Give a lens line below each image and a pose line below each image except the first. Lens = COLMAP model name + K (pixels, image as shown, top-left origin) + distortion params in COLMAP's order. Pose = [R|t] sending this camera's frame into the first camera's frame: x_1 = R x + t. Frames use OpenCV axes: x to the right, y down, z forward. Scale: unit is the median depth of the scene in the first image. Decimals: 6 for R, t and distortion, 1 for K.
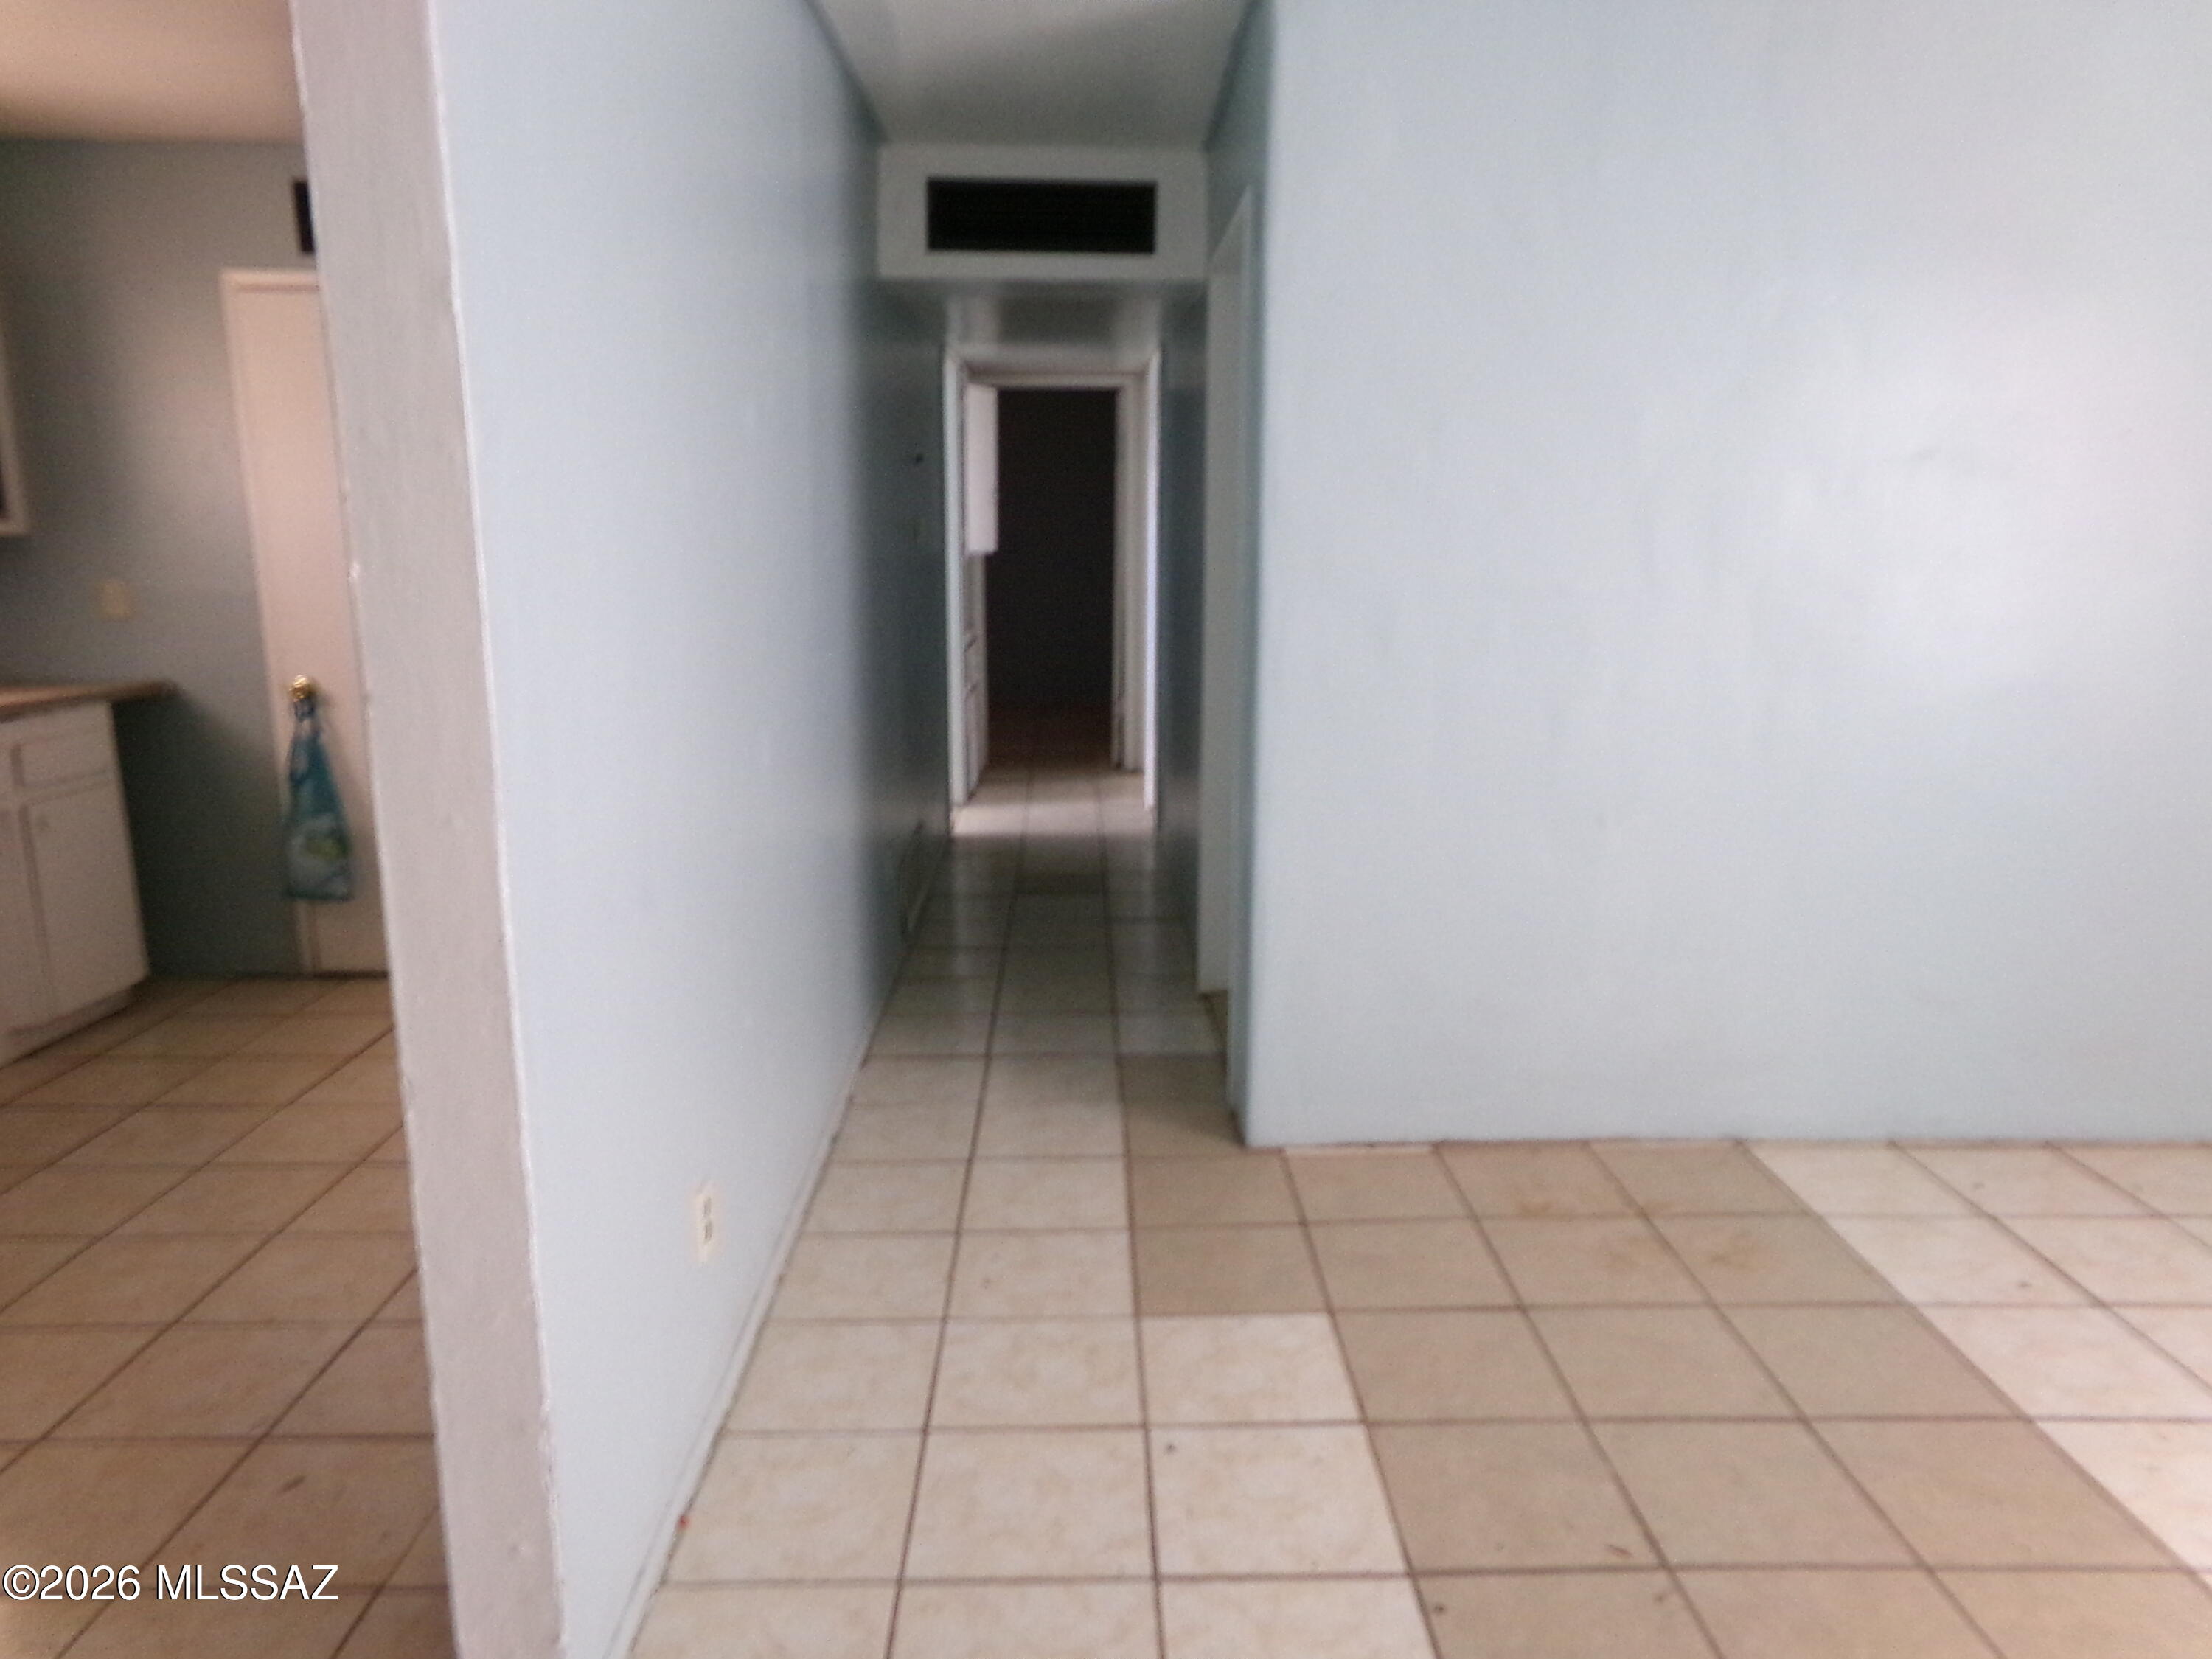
lens RADIAL K [[1506.2, 0, 1093.3], [0, 1506.2, 844.0], [0, 0, 1]] dist [-0.065699, 0.078151]
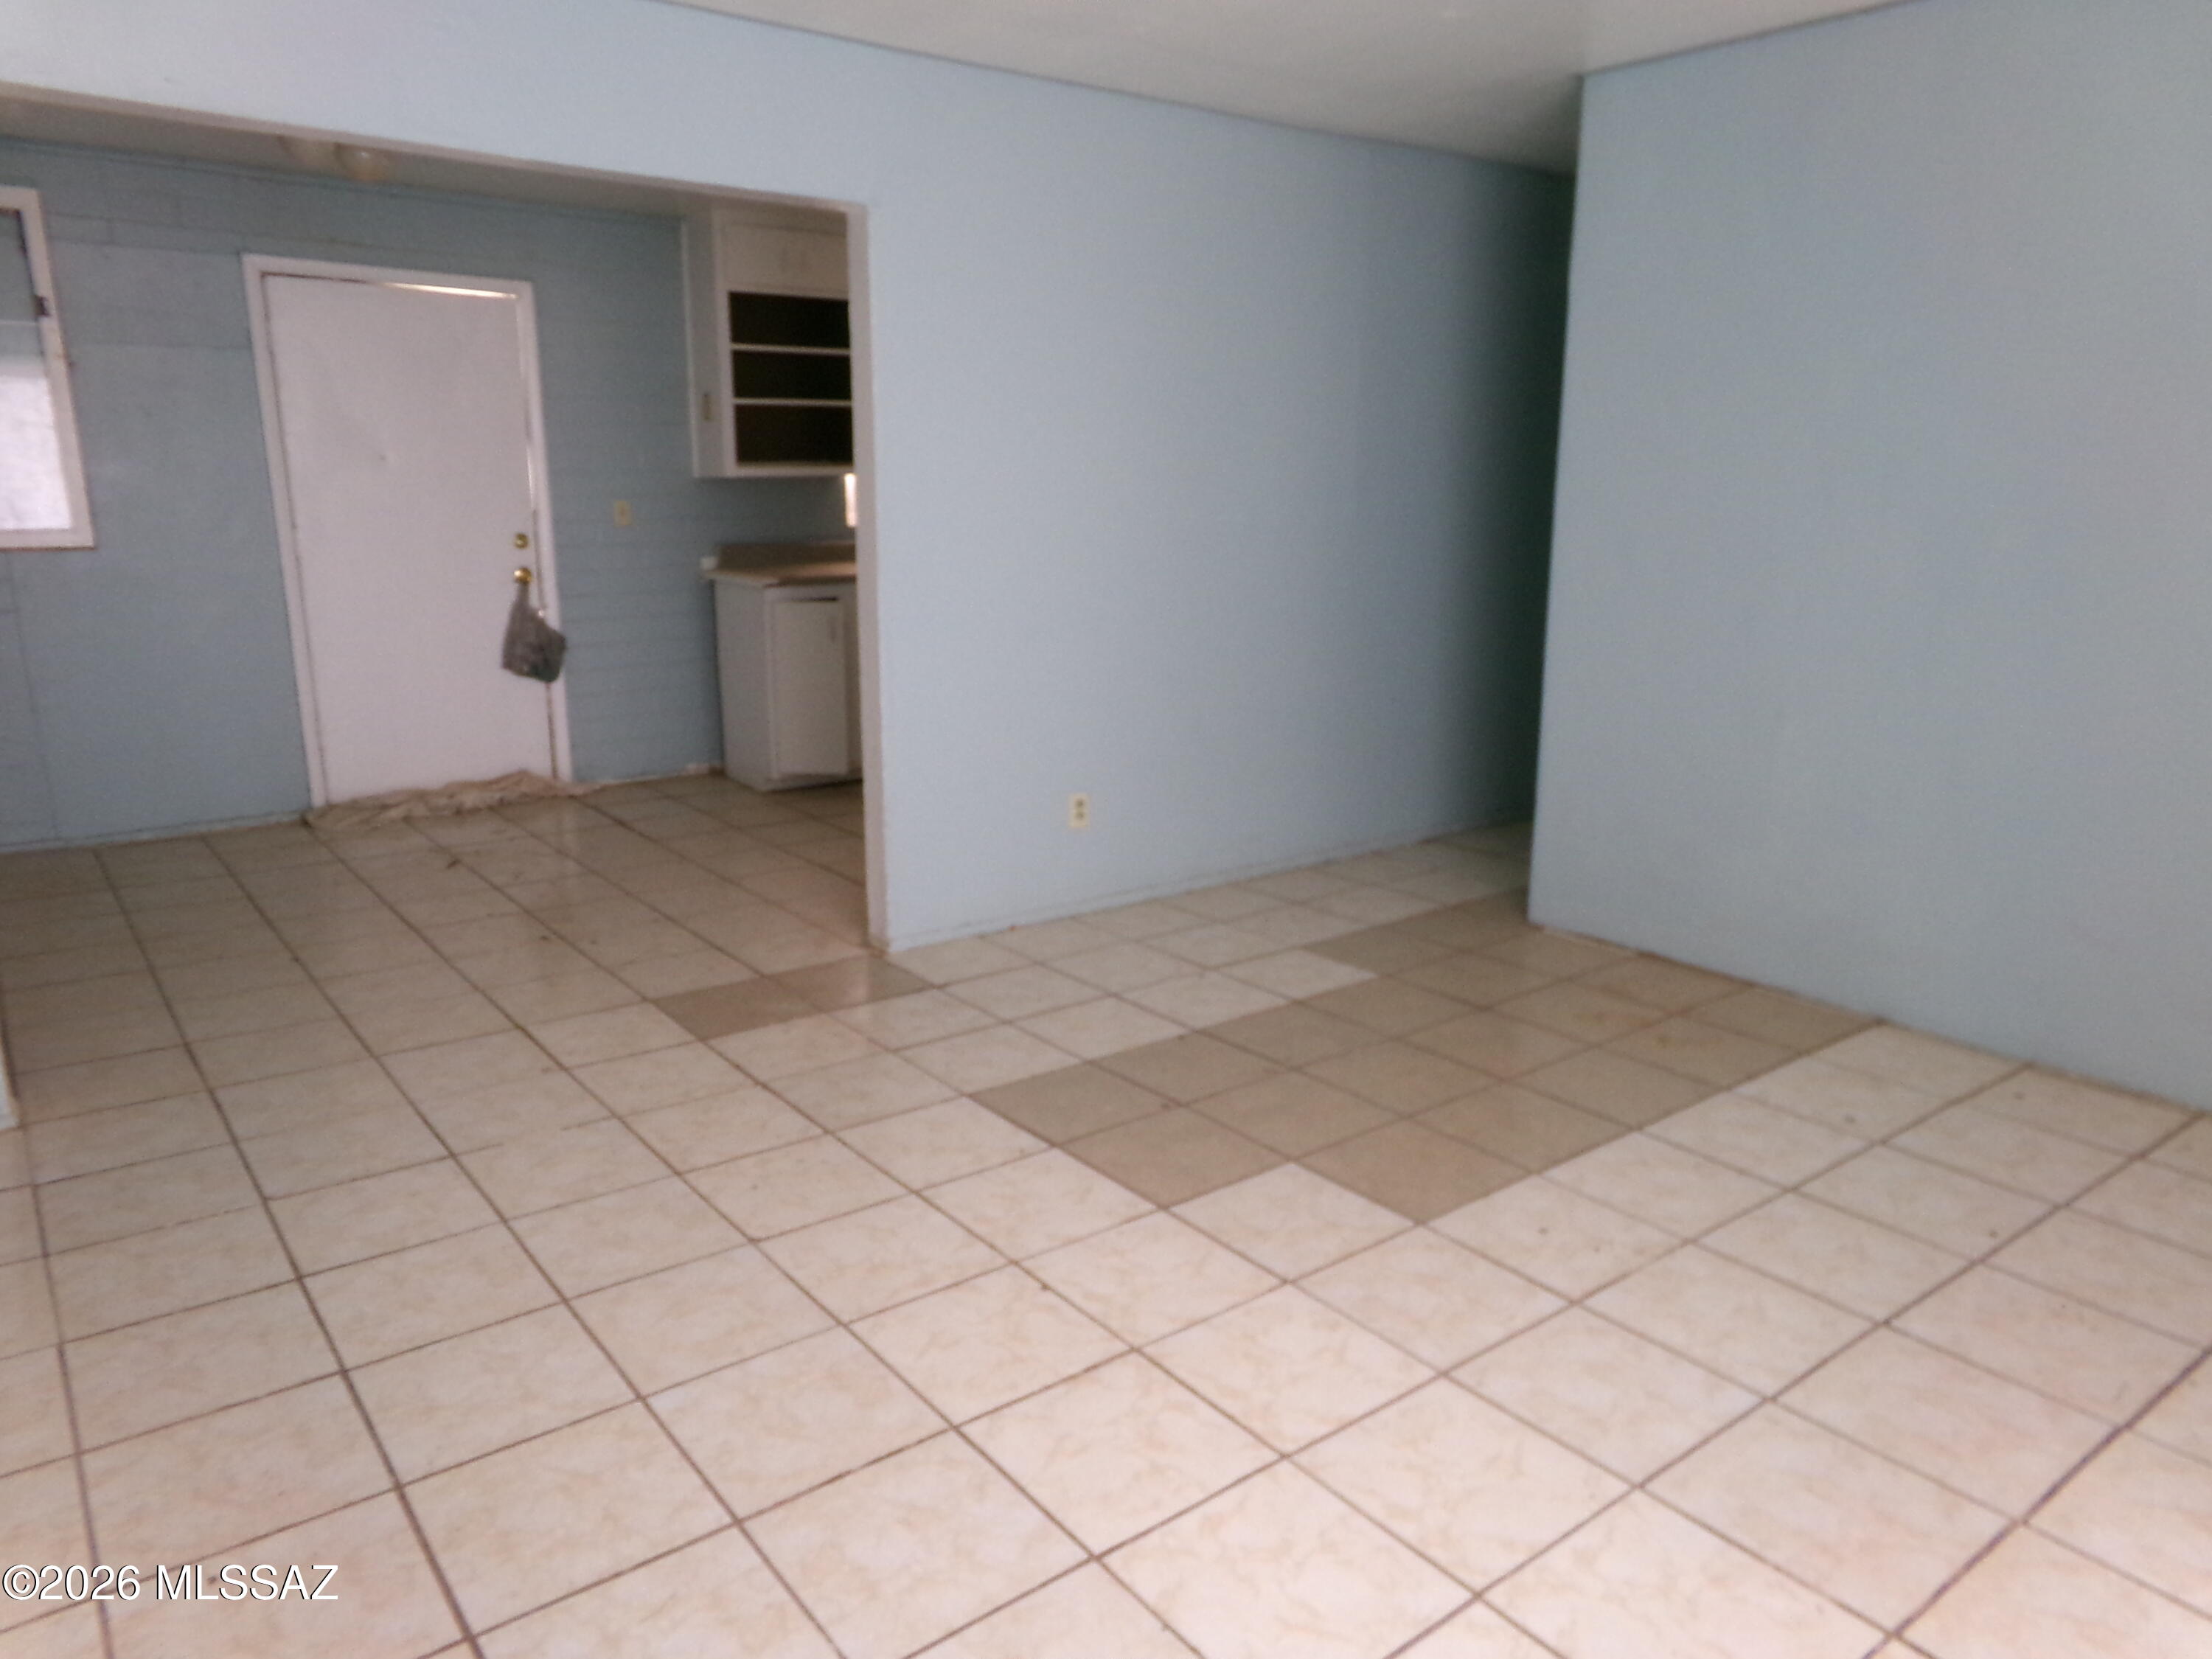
lens RADIAL K [[1520.8, 0, 1108.0], [0, 1520.8, 792.0], [0, 0, 1]] dist [-0.094940, 0.160782]
pose [[0.602461, 0.166839, -0.780516, 1.065173], [-0.168629, 0.982441, 0.079840, 0.044868], [0.780131, 0.083517, 0.620016, -0.190502]]
